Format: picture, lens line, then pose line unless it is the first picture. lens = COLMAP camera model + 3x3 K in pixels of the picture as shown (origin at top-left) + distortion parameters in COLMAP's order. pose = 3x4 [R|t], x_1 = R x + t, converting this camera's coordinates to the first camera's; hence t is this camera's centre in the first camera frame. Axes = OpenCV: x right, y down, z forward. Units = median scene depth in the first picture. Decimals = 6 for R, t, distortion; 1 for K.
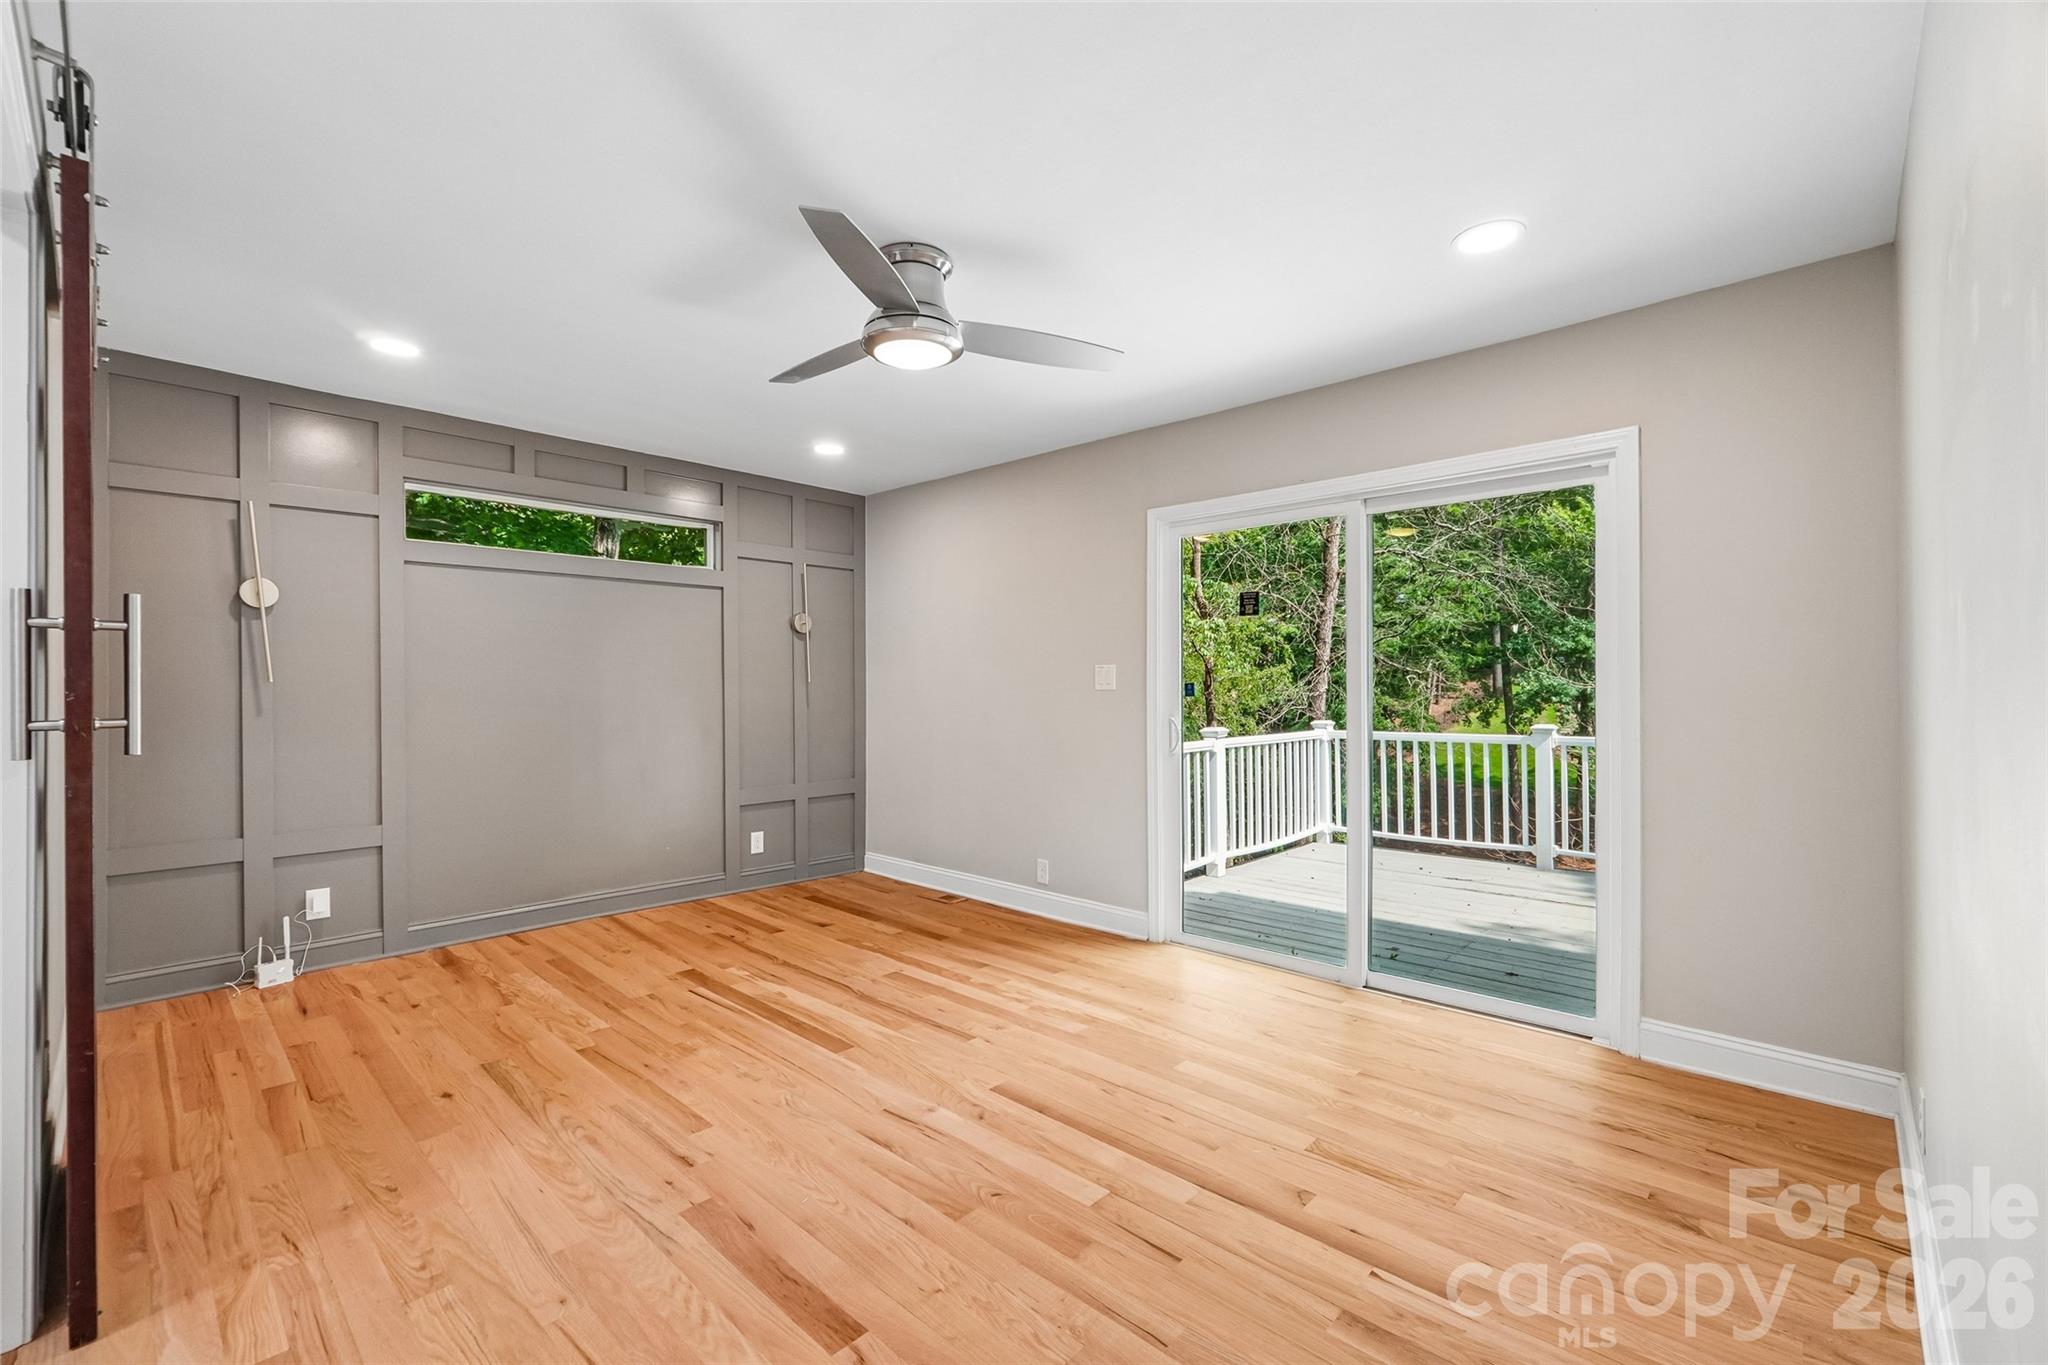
lens RADIAL K [[863.5, 0, 1034.4], [0, 863.5, 679.6], [0, 0, 1]] dist [-0.017355, 0.006459]
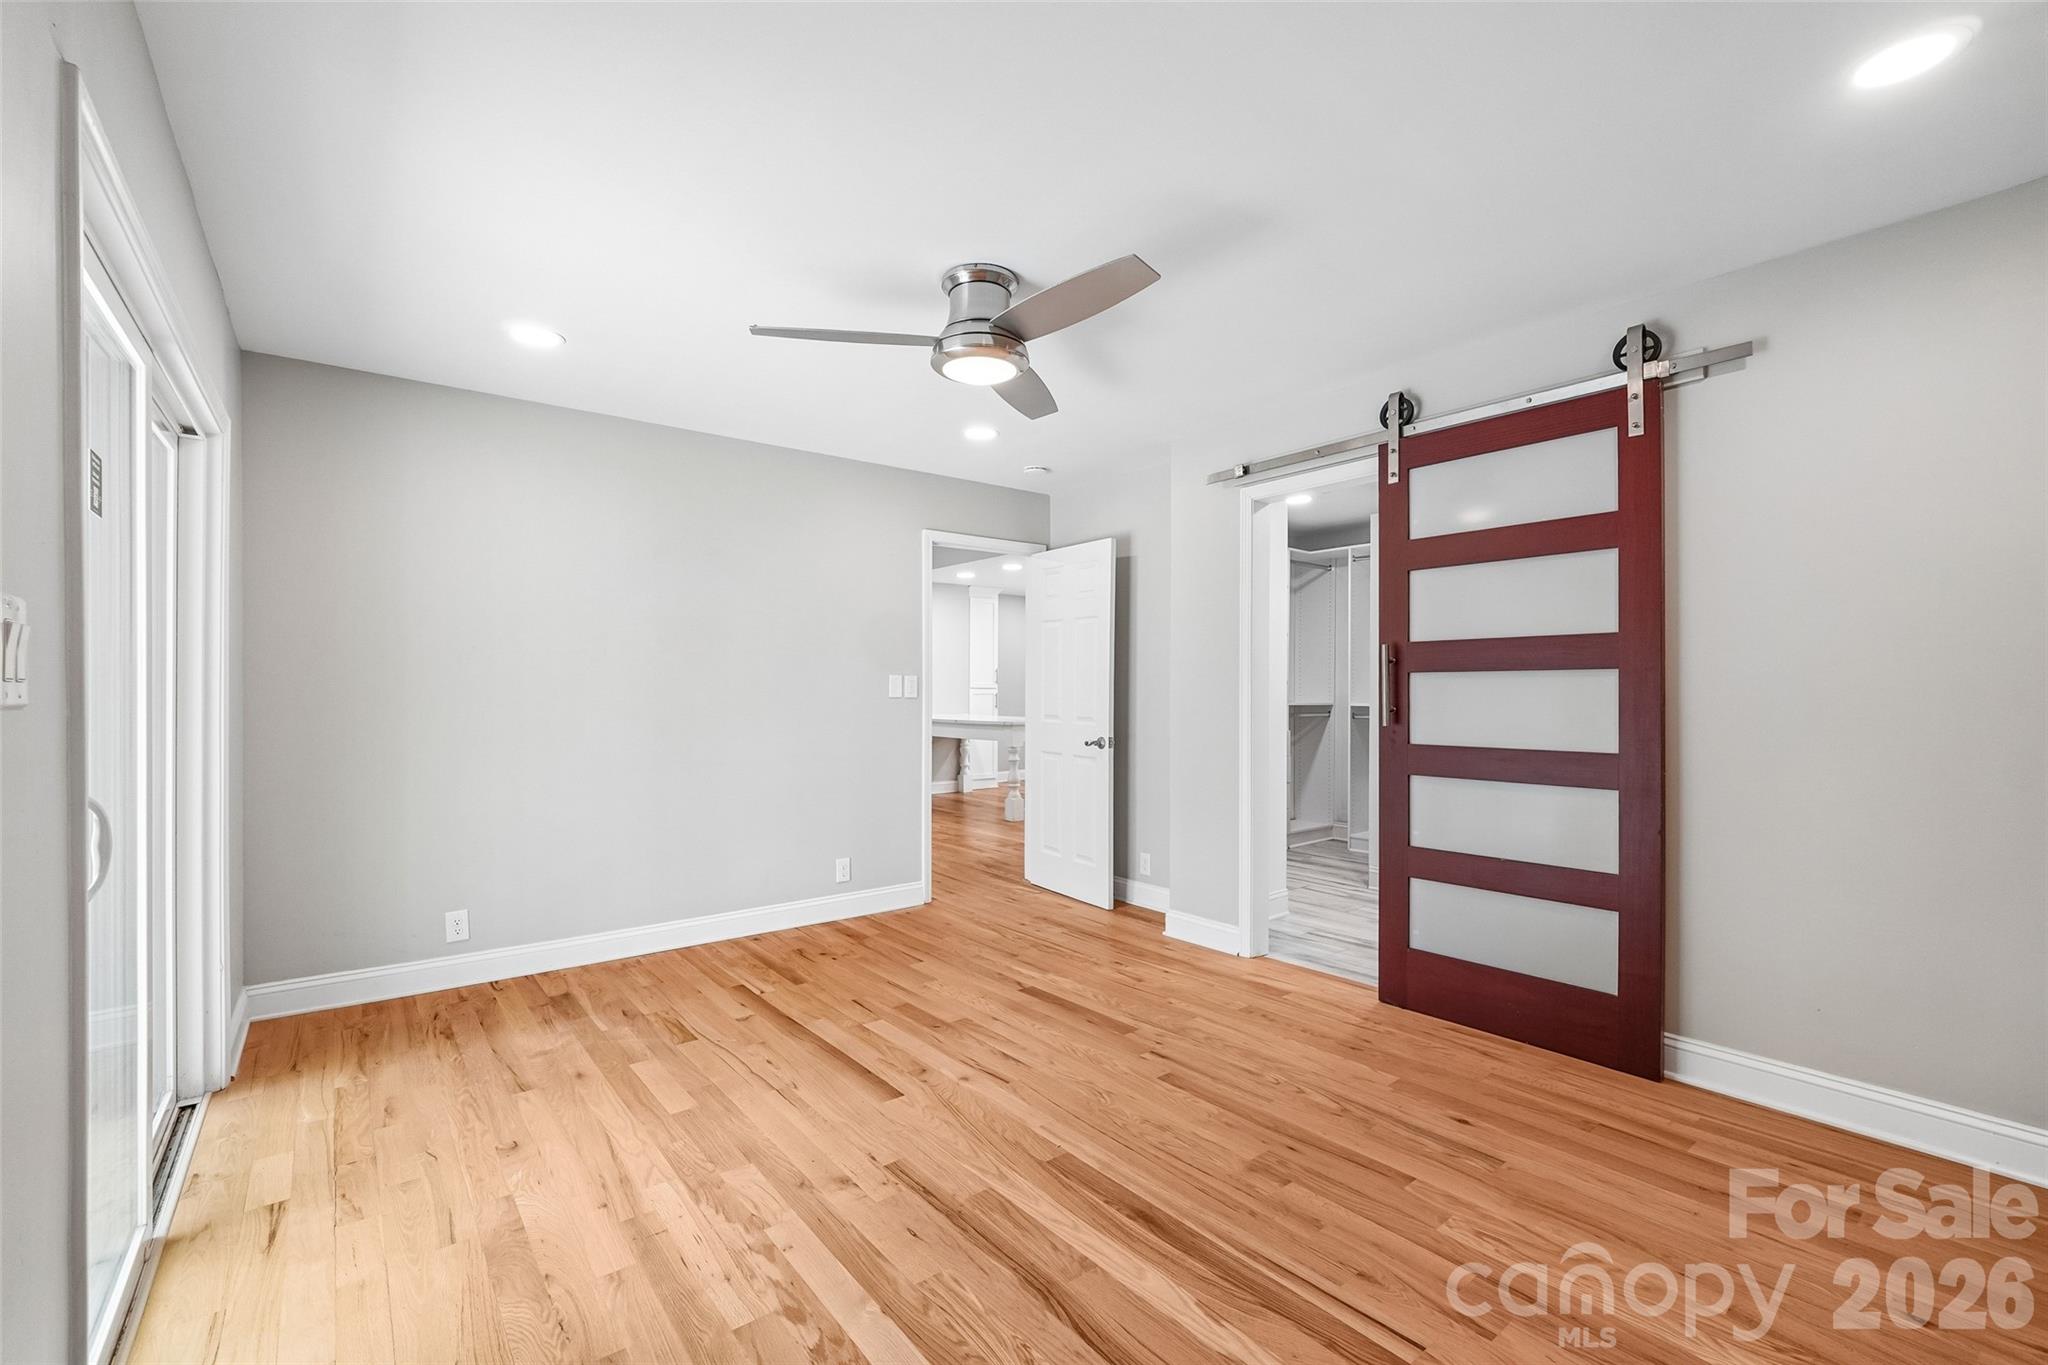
lens RADIAL K [[863.5, 0, 1019.8], [0, 863.5, 690.1], [0, 0, 1]] dist [-0.017355, 0.006459]
pose [[-0.986580, 0.002273, 0.163261, -0.359049], [0.000623, 0.999948, -0.010158, 0.018128], [-0.163275, -0.009920, -0.986531, 2.024817]]
